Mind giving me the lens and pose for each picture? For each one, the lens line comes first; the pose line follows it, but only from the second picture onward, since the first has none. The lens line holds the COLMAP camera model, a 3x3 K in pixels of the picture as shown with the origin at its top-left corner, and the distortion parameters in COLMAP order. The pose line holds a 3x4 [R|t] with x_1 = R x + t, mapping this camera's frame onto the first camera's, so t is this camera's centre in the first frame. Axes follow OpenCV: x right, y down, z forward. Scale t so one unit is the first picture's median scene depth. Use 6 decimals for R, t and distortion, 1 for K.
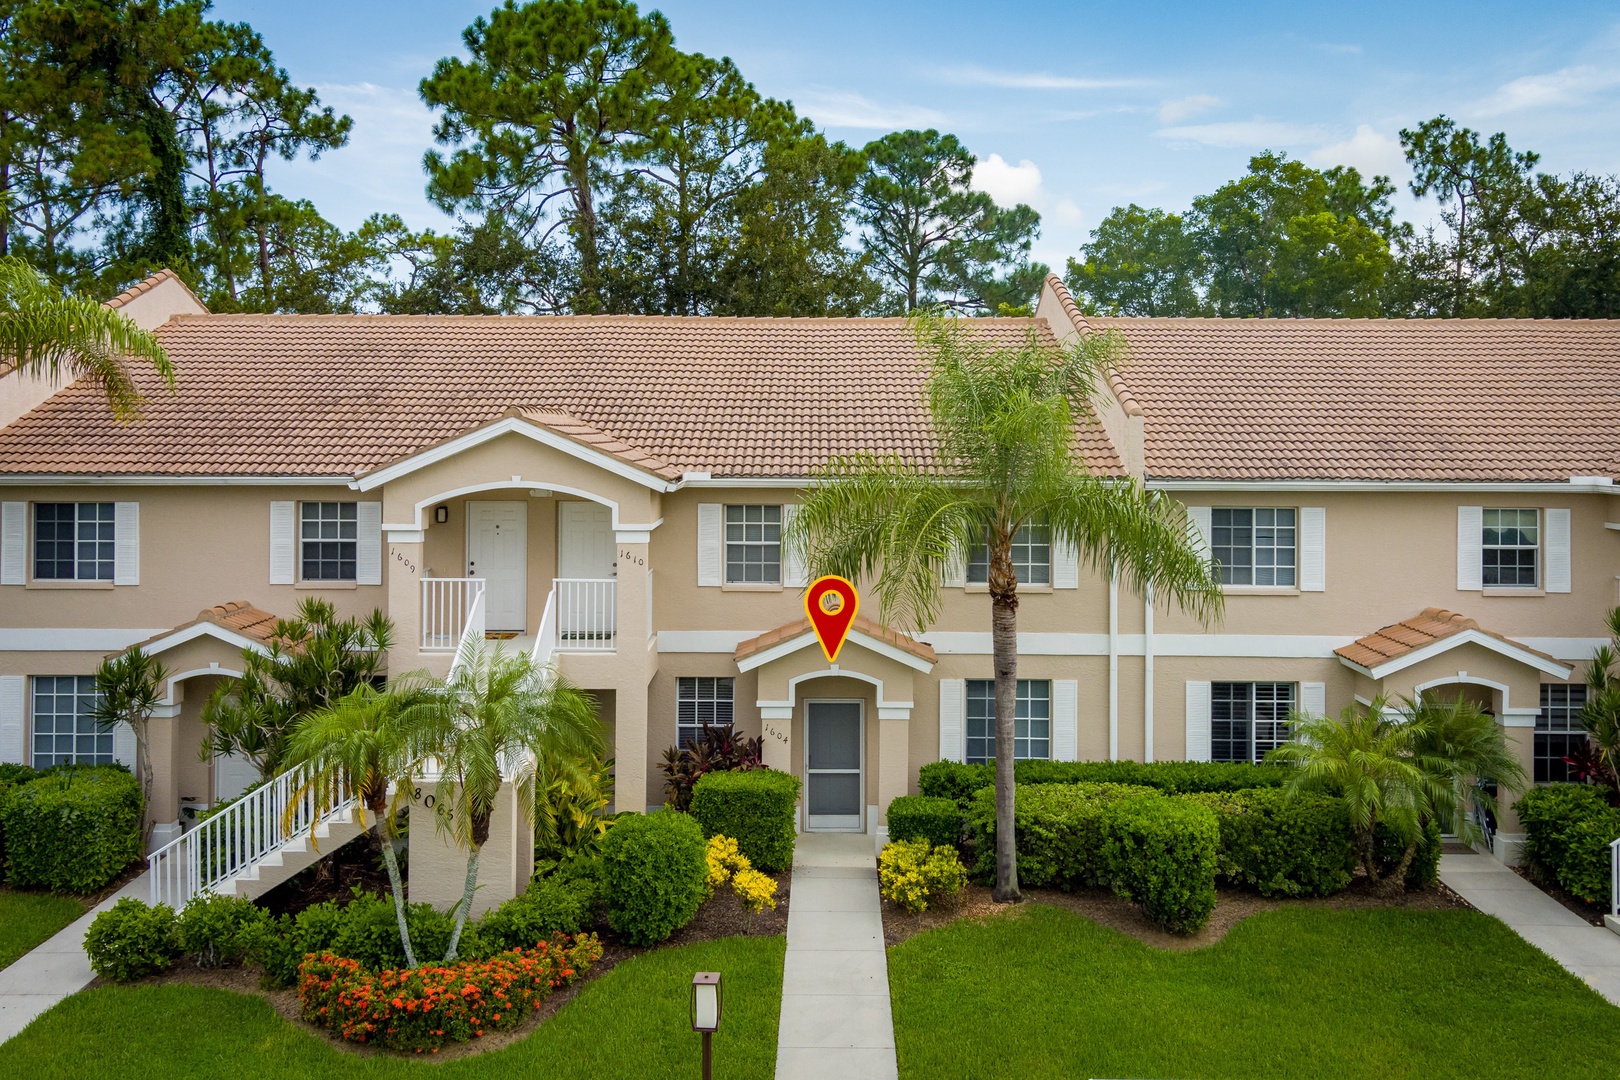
lens RADIAL K [[1388.5, 0, 869.6], [0, 1388.5, 443.4], [0, 0, 1]] dist [0.022022, -0.022978]
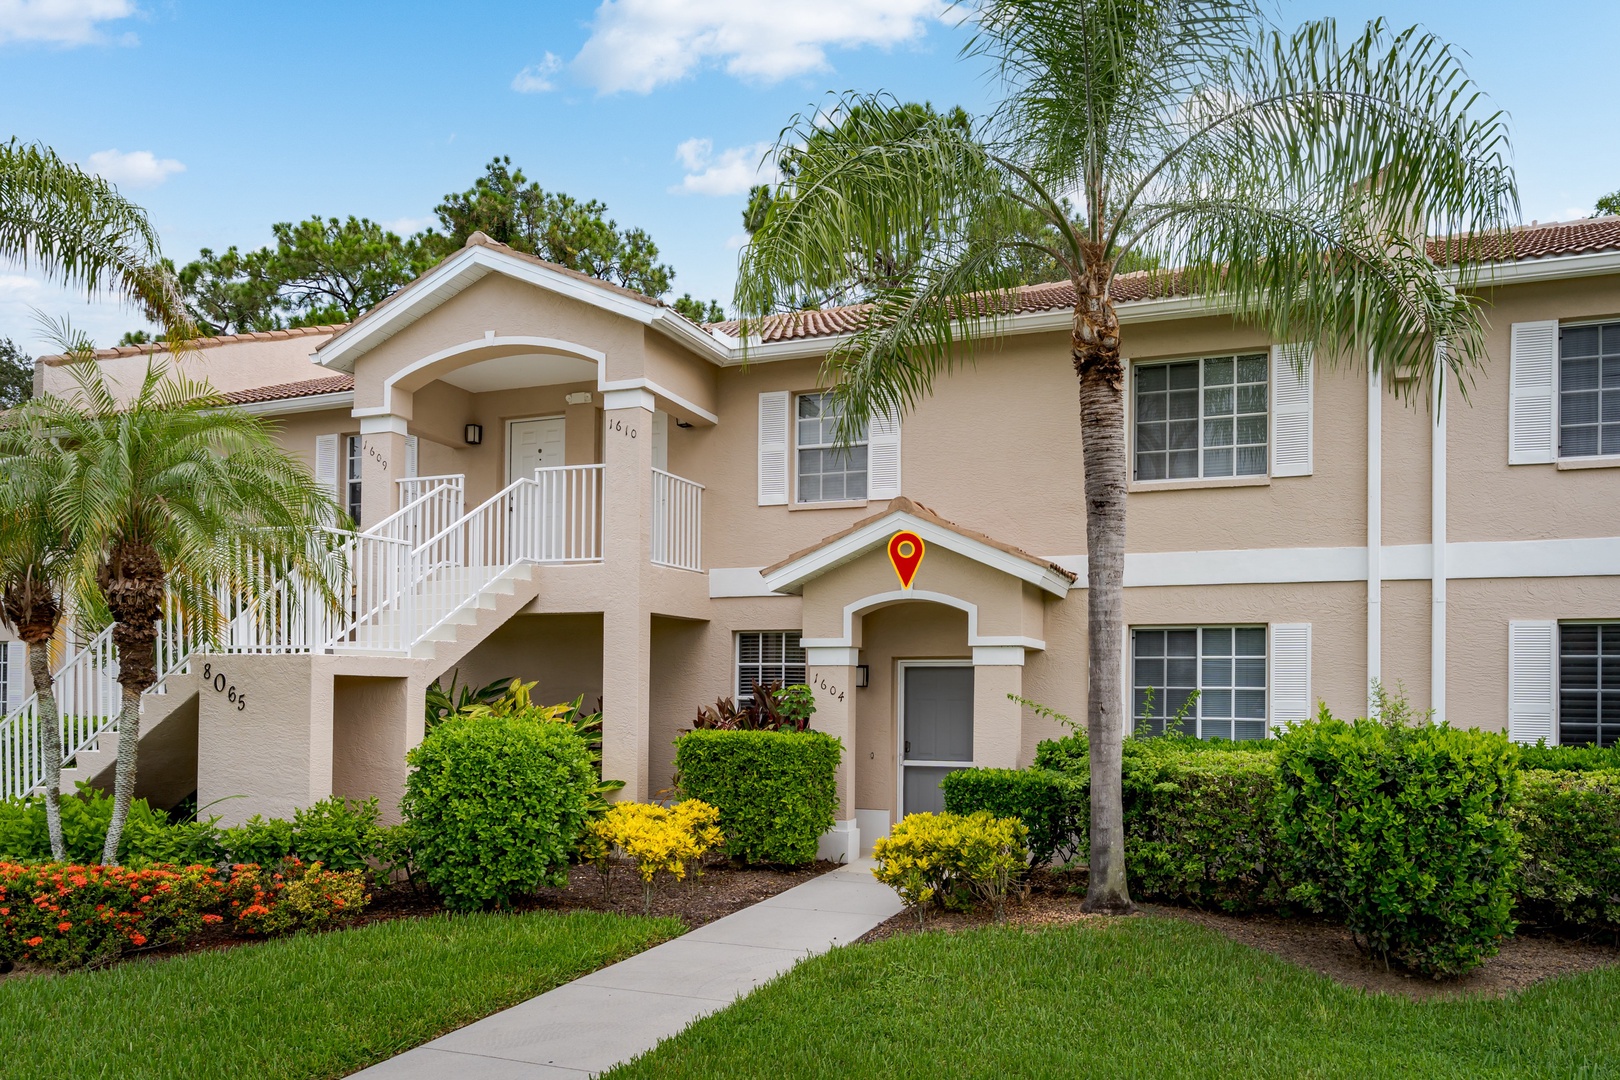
lens RADIAL K [[1162.6, 0, 839.9], [0, 1162.6, 699.9], [0, 0, 1]] dist [0.005357, -0.003125]
pose [[0.932488, 0.005130, -0.361164, 0.140968], [0.000102, 0.999895, 0.014467, 0.196663], [0.361200, -0.013527, 0.932390, 0.433886]]
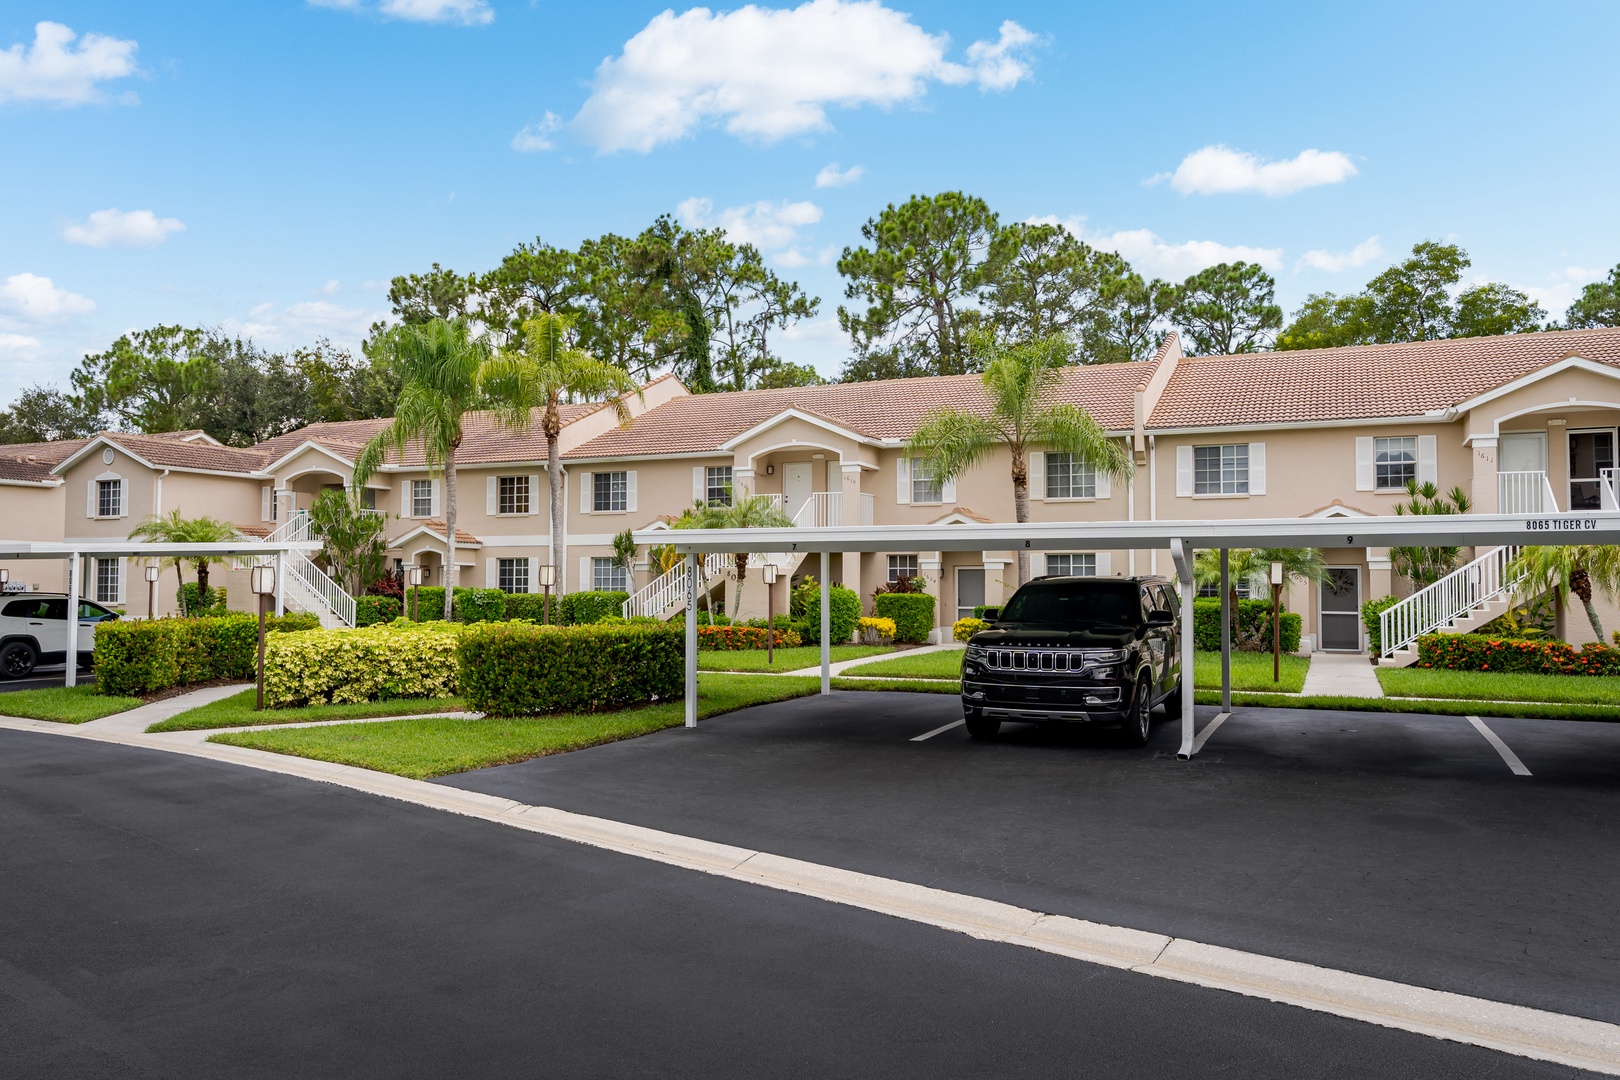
lens RADIAL K [[1162.6, 0, 811.7], [0, 1162.6, 556.5], [0, 0, 1]] dist [0.005357, -0.003125]
pose [[0.912730, -0.011299, -0.408407, 0.393458], [0.005629, 0.999870, -0.015081, 0.193288], [0.408525, 0.011465, 0.912675, -0.431202]]
